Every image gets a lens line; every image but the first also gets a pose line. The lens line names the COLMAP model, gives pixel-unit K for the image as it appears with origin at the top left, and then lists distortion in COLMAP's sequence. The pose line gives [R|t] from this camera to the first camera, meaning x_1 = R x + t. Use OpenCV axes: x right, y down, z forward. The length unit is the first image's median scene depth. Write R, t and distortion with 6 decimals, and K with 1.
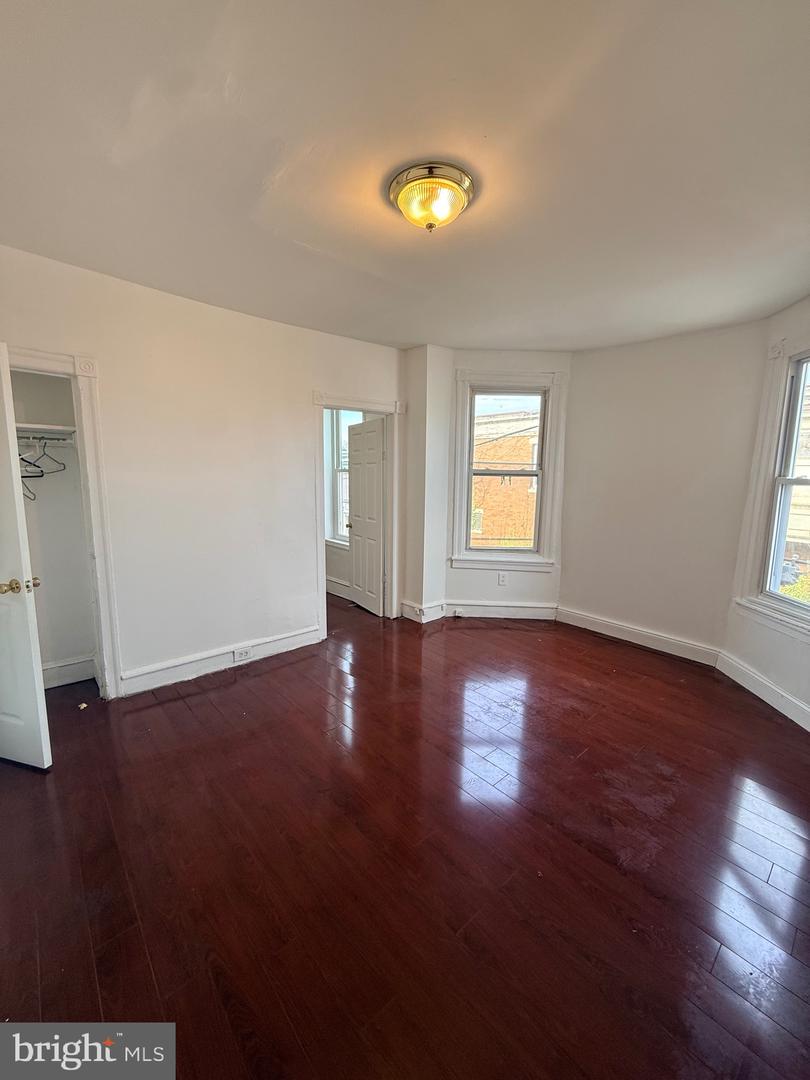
lens RADIAL K [[437.4, 0, 406.7], [0, 437.4, 545.3], [0, 0, 1]] dist [-0.006147, 0.000134]
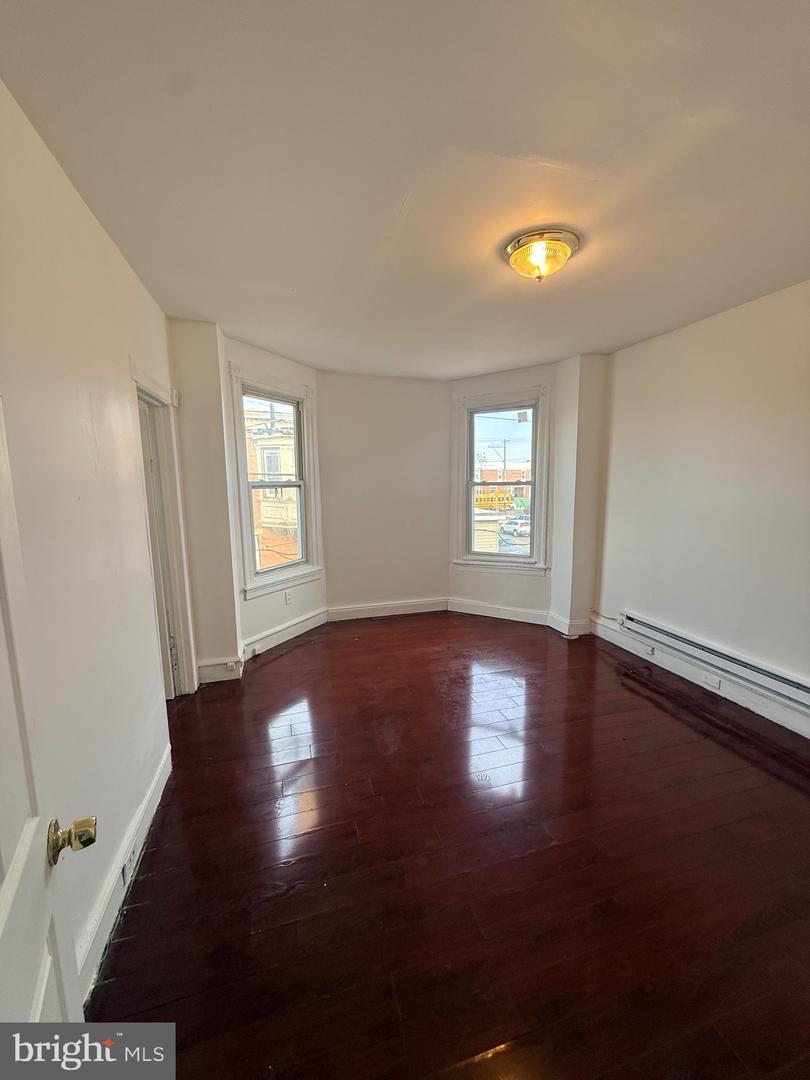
lens RADIAL K [[437.4, 0, 404.6], [0, 437.4, 543.5], [0, 0, 1]] dist [-0.006147, 0.000134]
pose [[0.402535, -0.153897, 0.902375, -0.524929], [0.171335, 0.981012, 0.090879, -0.081027], [-0.899228, 0.118027, 0.421259, 0.380665]]
